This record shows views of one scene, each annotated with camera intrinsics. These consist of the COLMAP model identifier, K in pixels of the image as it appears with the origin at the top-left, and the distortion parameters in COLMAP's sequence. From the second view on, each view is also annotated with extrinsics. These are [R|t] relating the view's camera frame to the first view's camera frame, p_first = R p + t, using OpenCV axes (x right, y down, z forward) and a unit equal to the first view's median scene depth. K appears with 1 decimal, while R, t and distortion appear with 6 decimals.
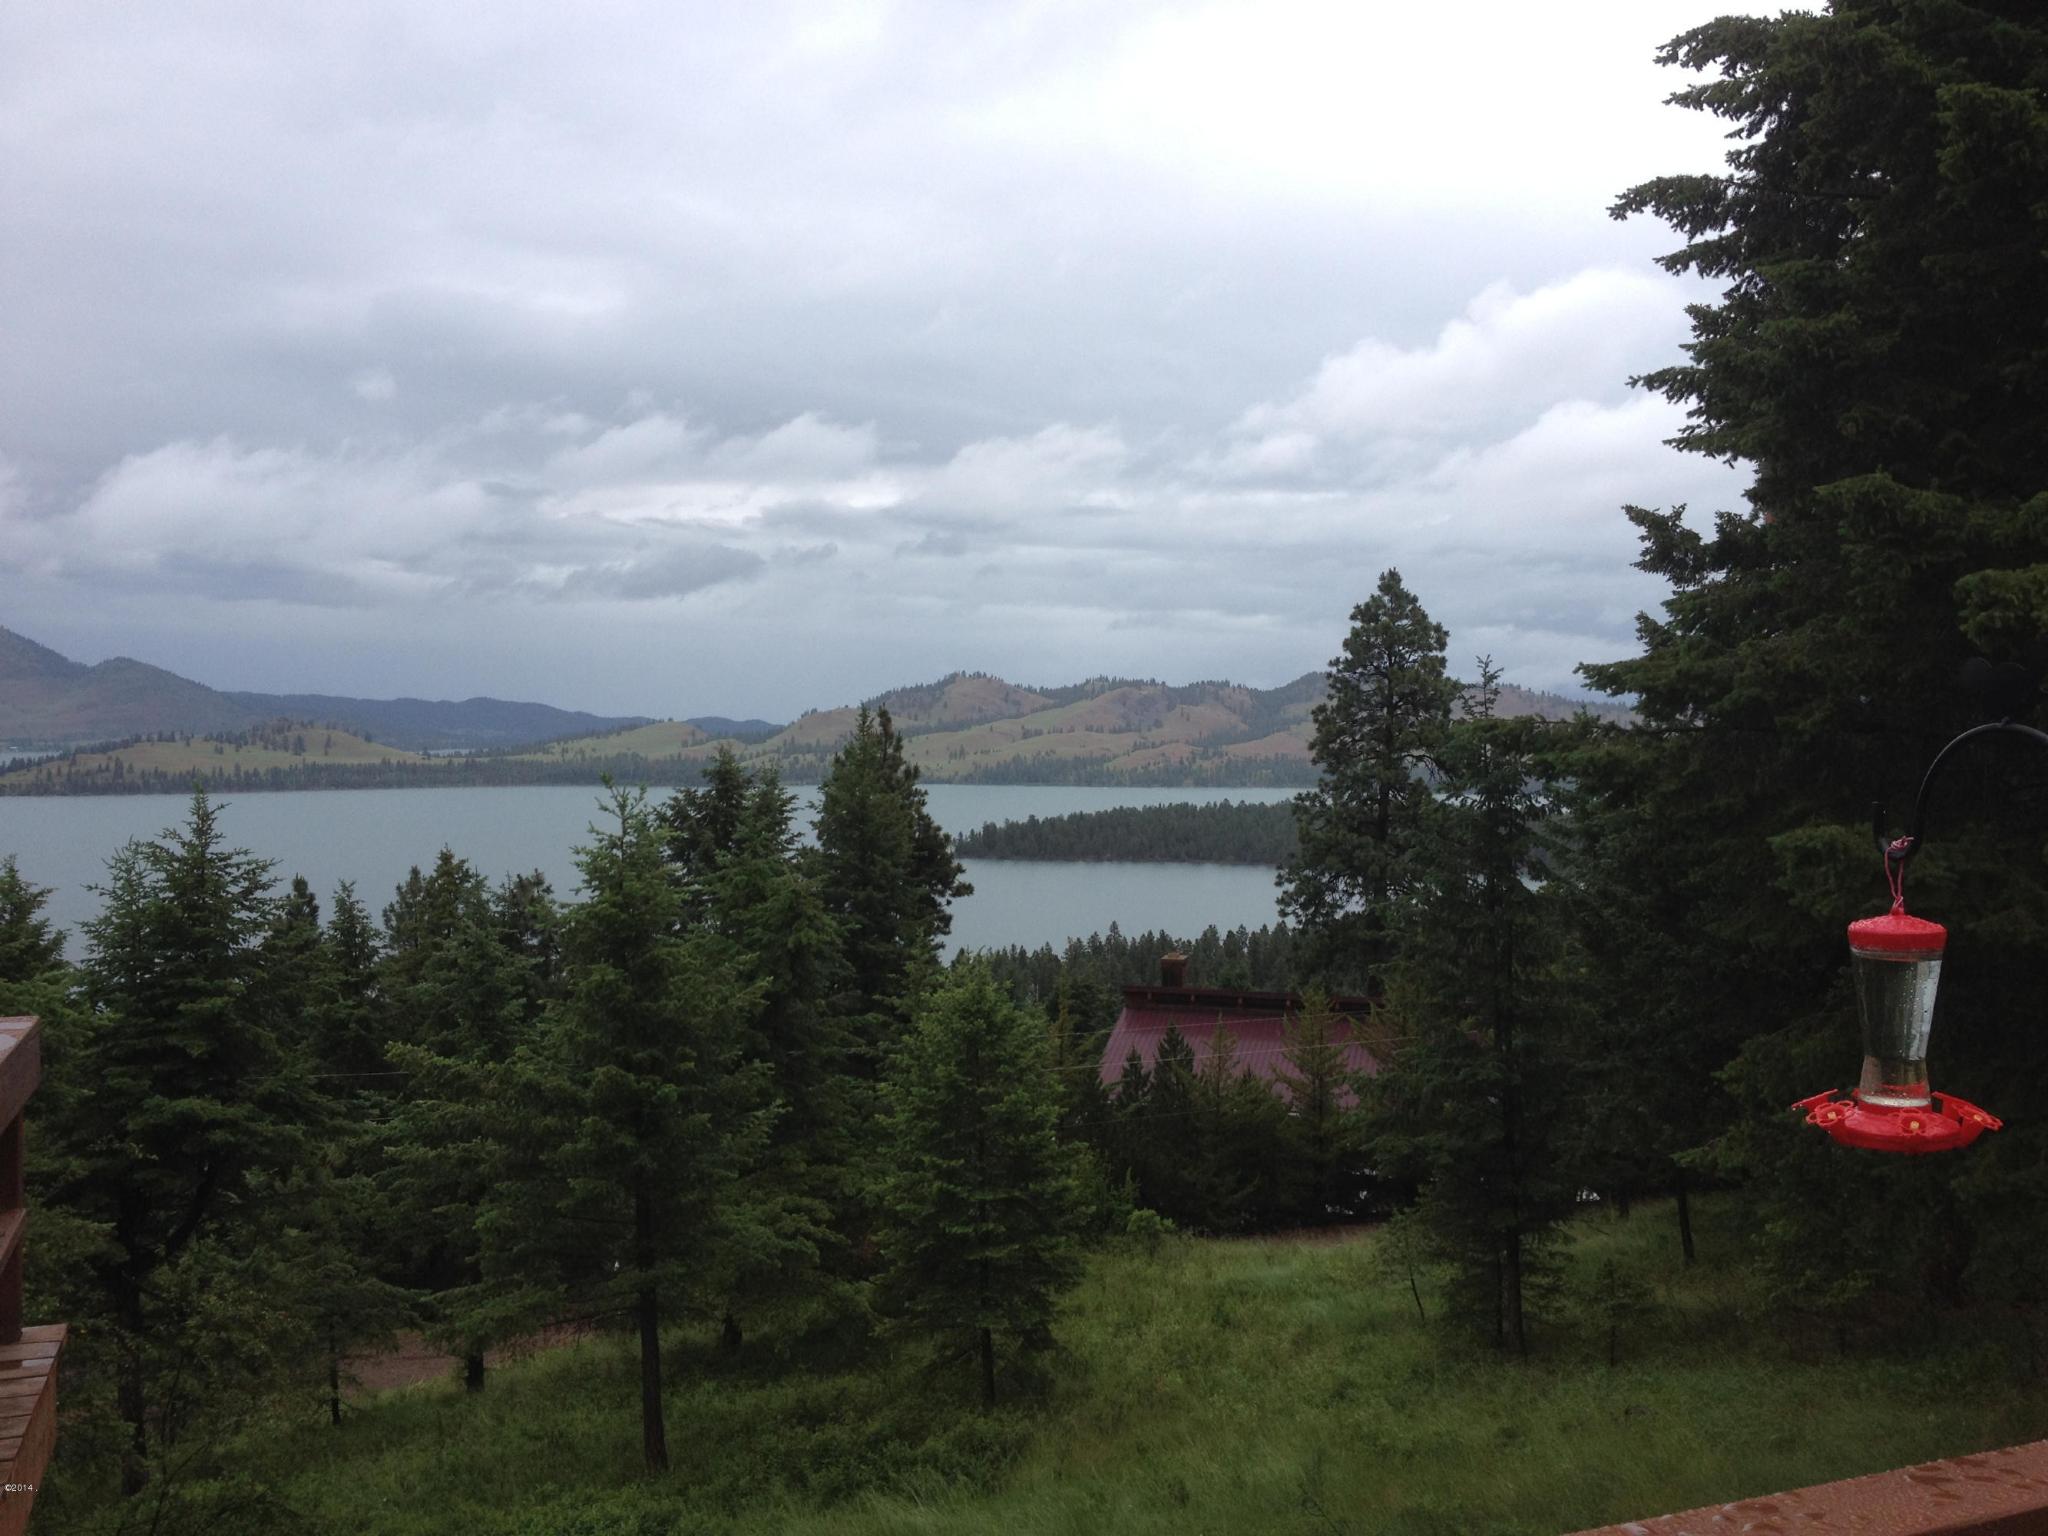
lens RADIAL K [[1942.3, 0, 1001.7], [0, 1942.3, 755.9], [0, 0, 1]] dist [0.157491, -0.339730]
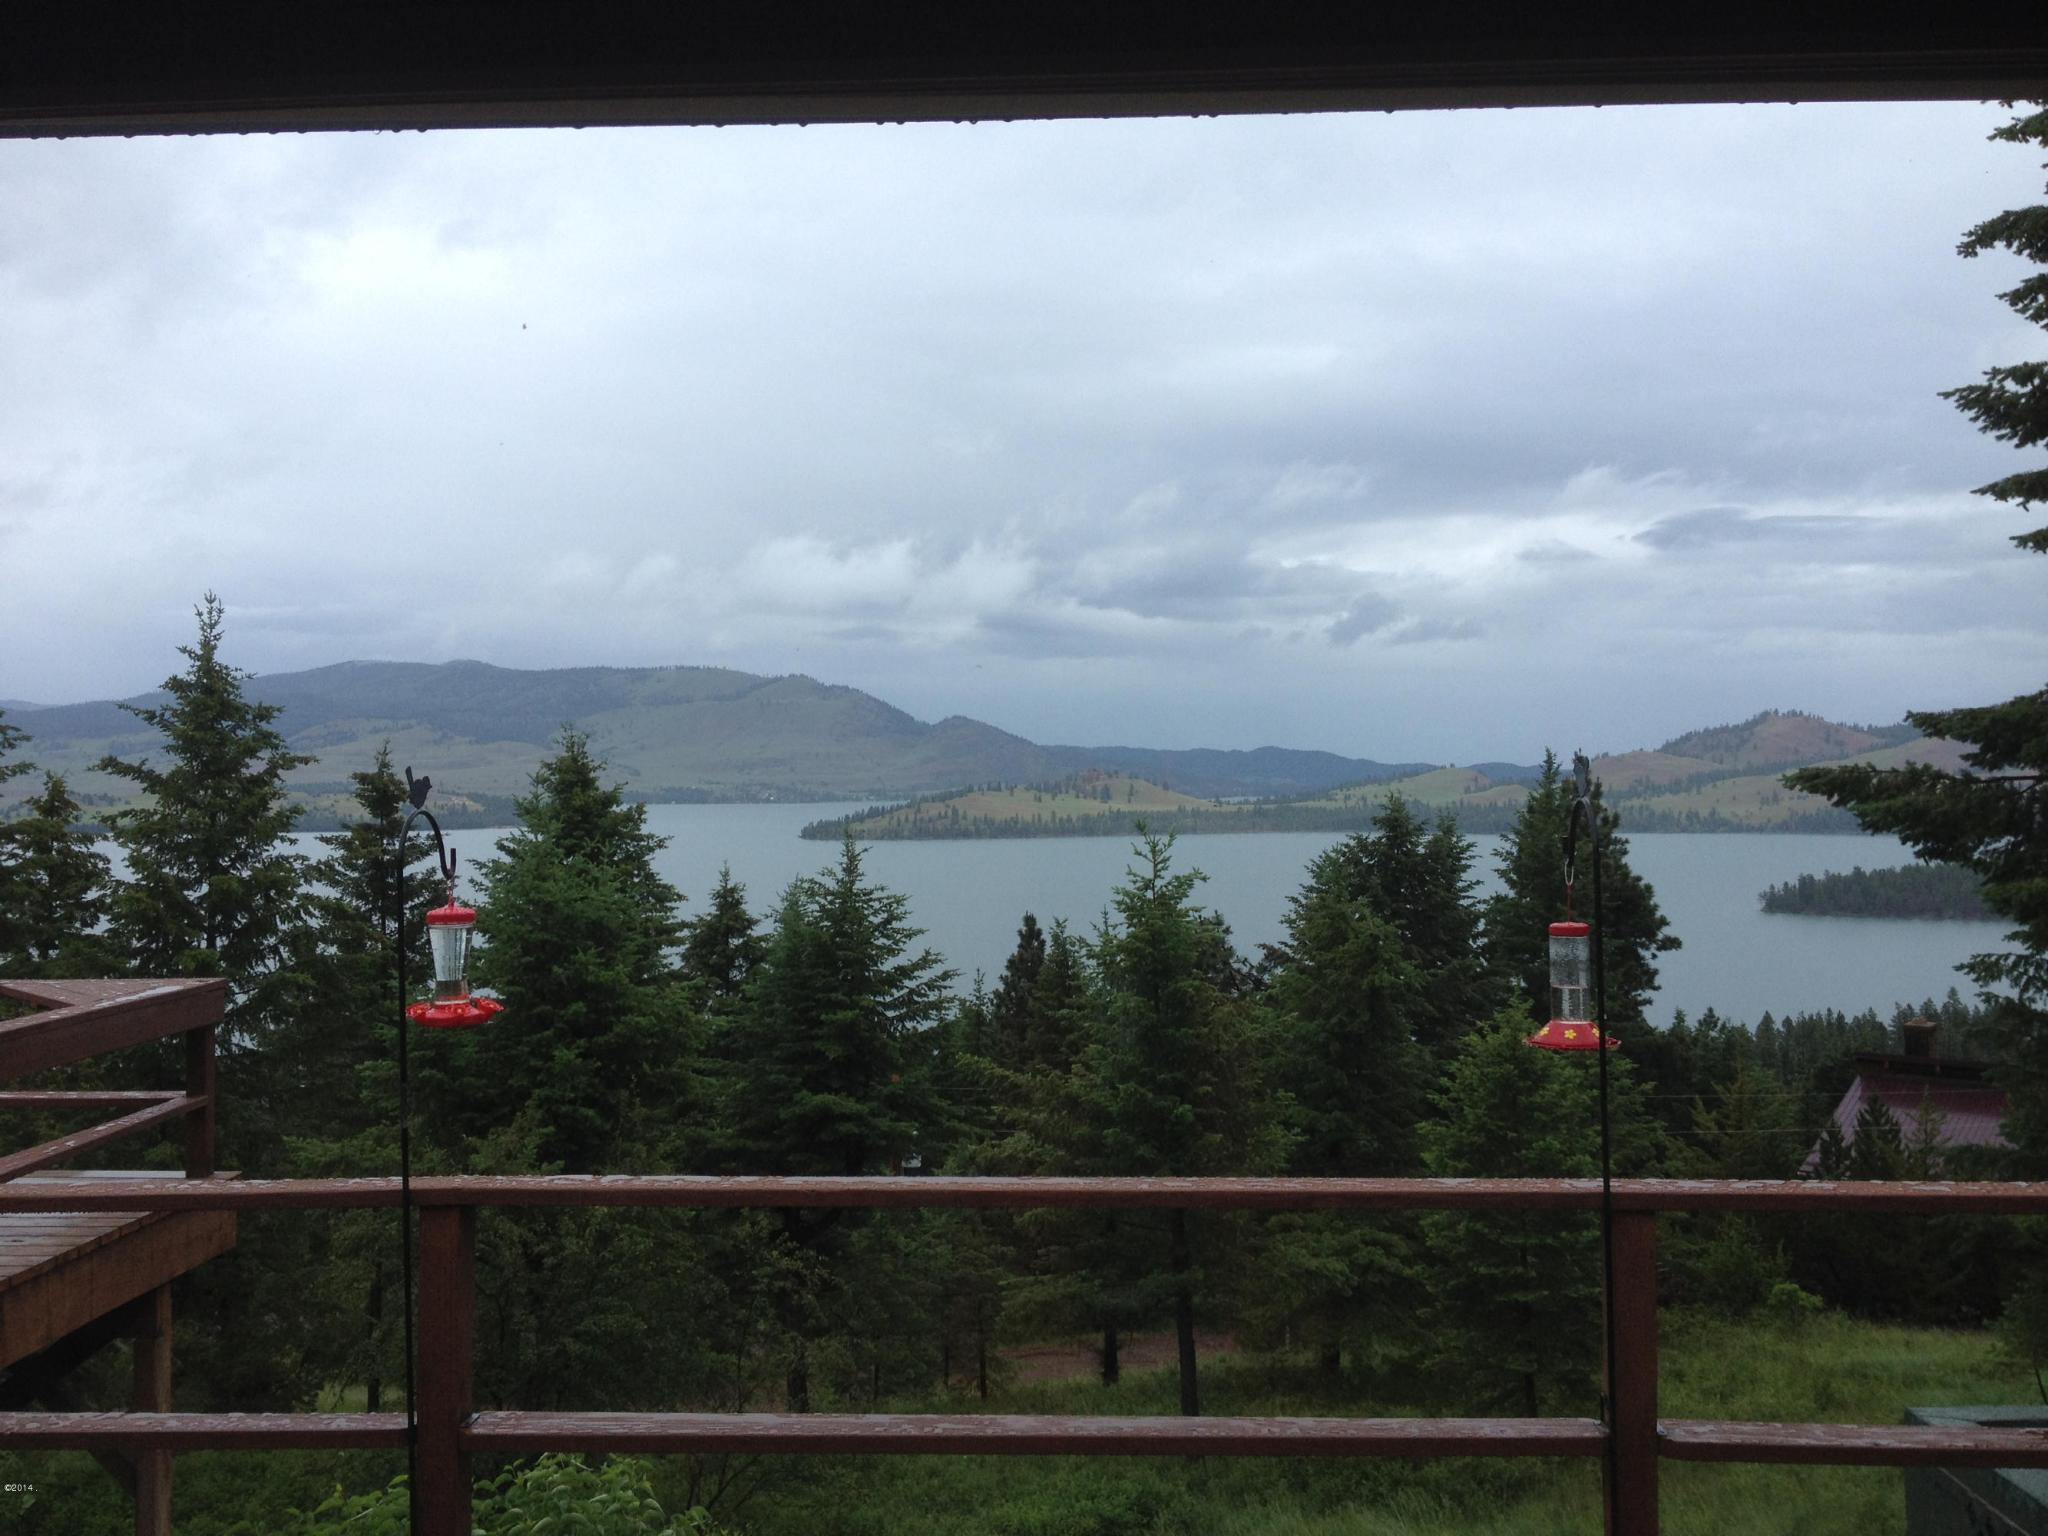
lens RADIAL K [[1942.3, 0, 1001.7], [0, 1942.3, 755.9], [0, 0, 1]] dist [0.157491, -0.339730]
pose [[0.921266, -0.013860, -0.388685, 0.119711], [0.004593, 0.999683, -0.024761, -0.001109], [0.388905, 0.021026, 0.921038, -0.039701]]
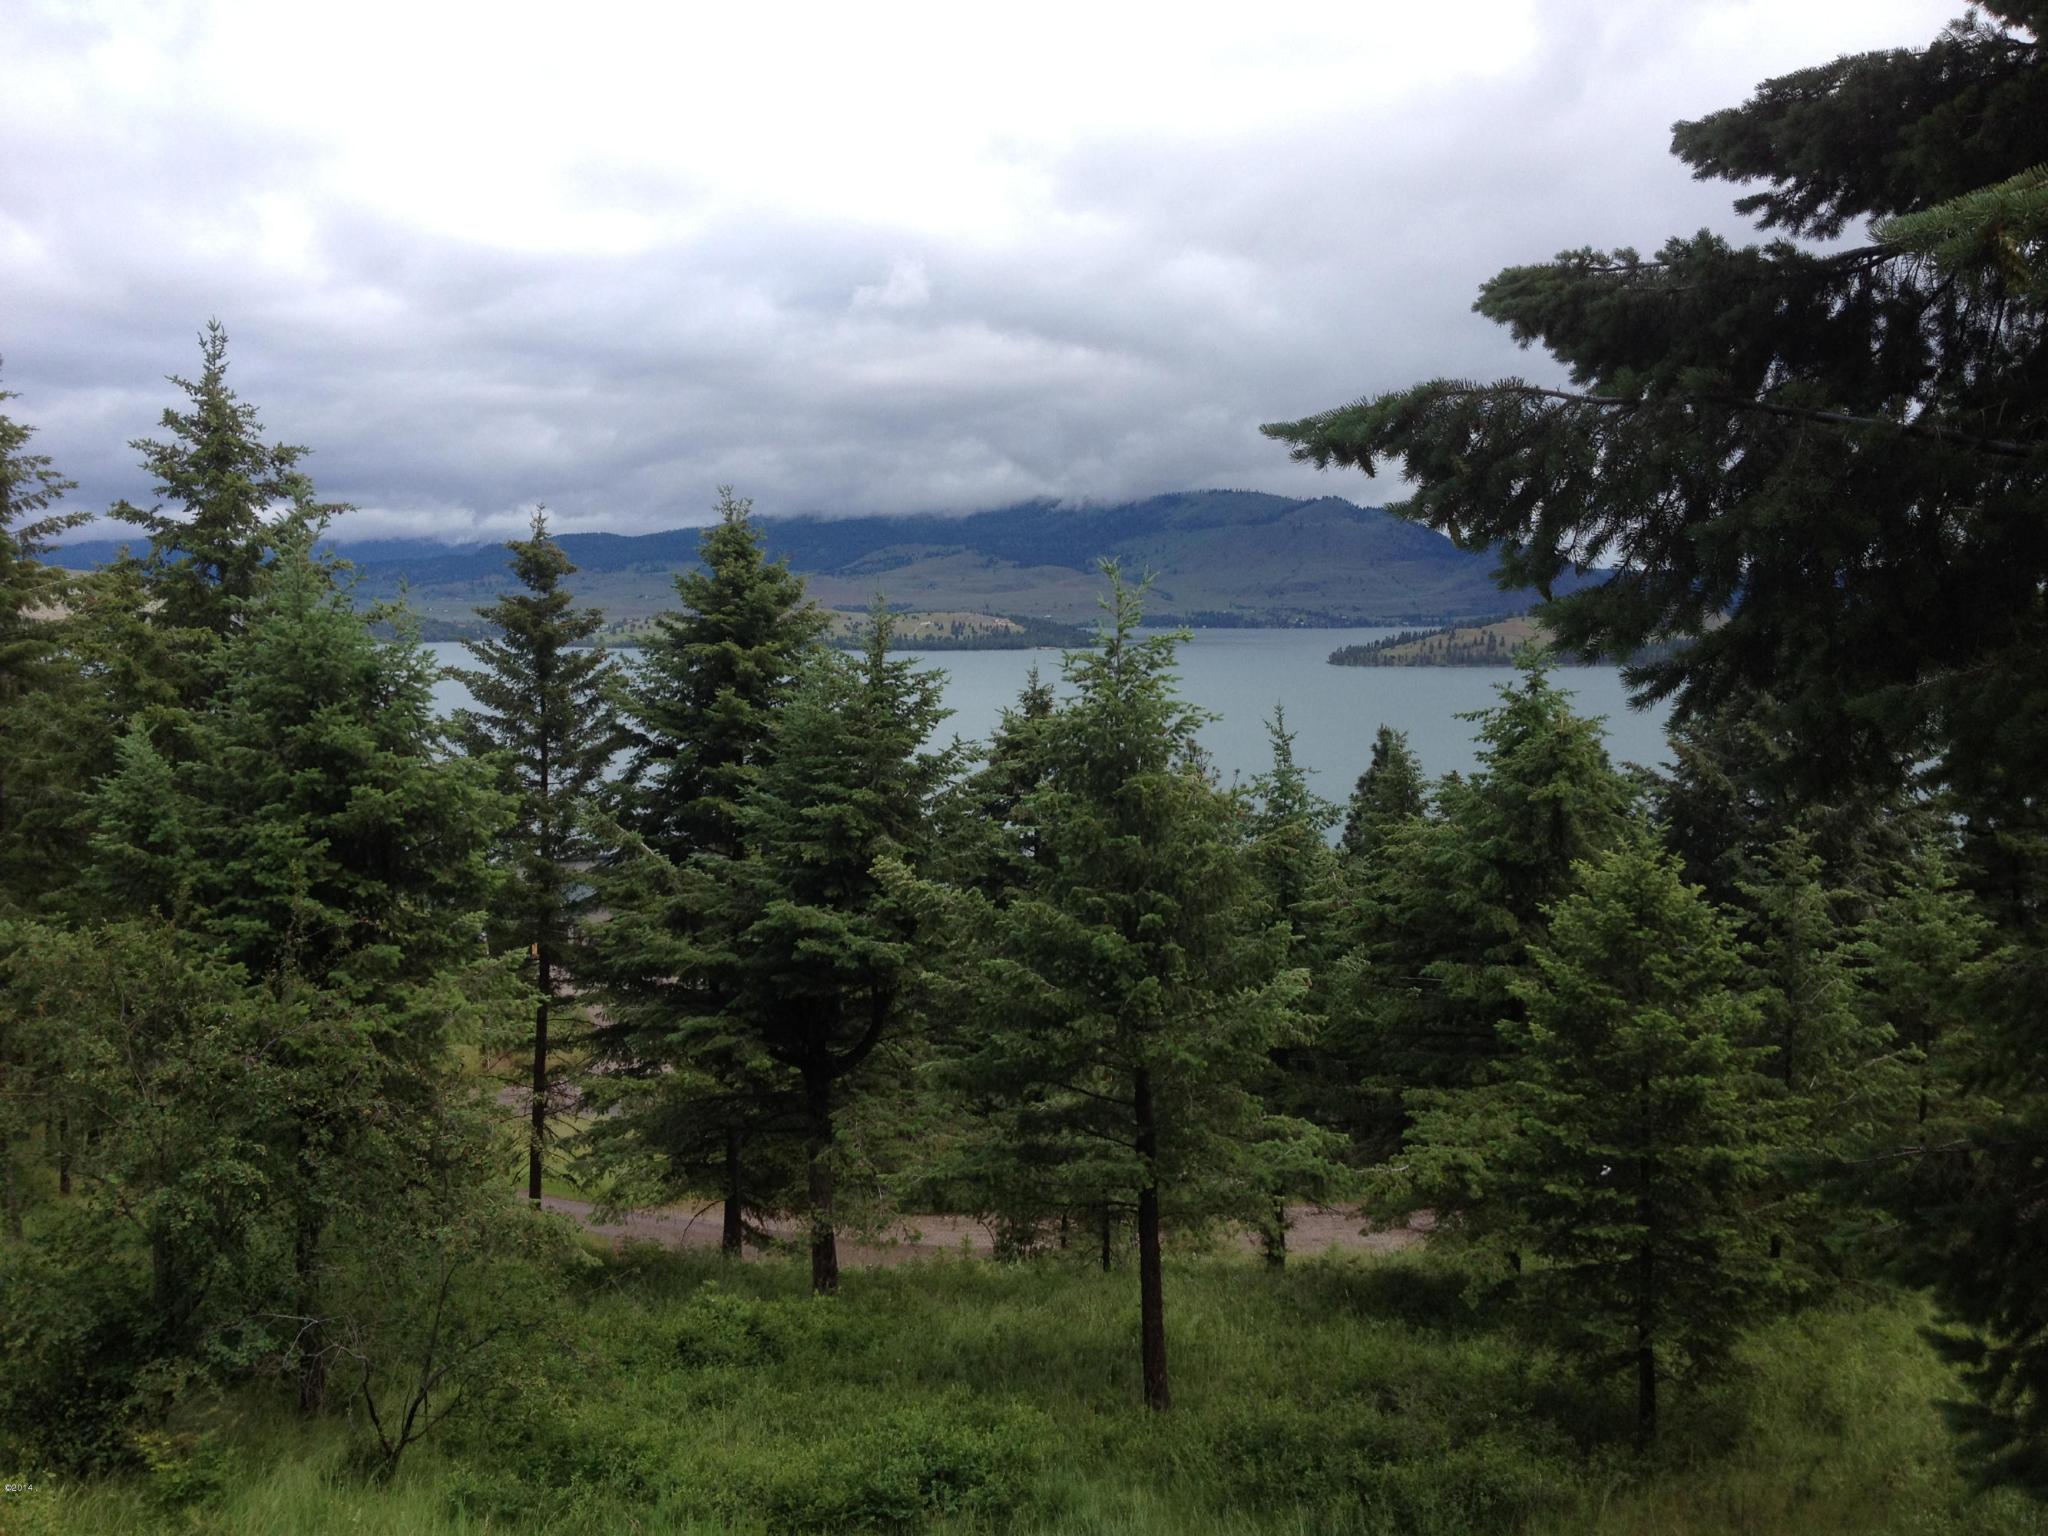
lens RADIAL K [[1917.6, 0, 985.1], [0, 1917.6, 771.8], [0, 0, 1]] dist [0.147944, -0.336767]
pose [[0.773079, 0.051340, -0.632229, 0.212851], [-0.006236, 0.997286, 0.073359, 0.029563], [0.634279, -0.052770, 0.771301, 0.260381]]
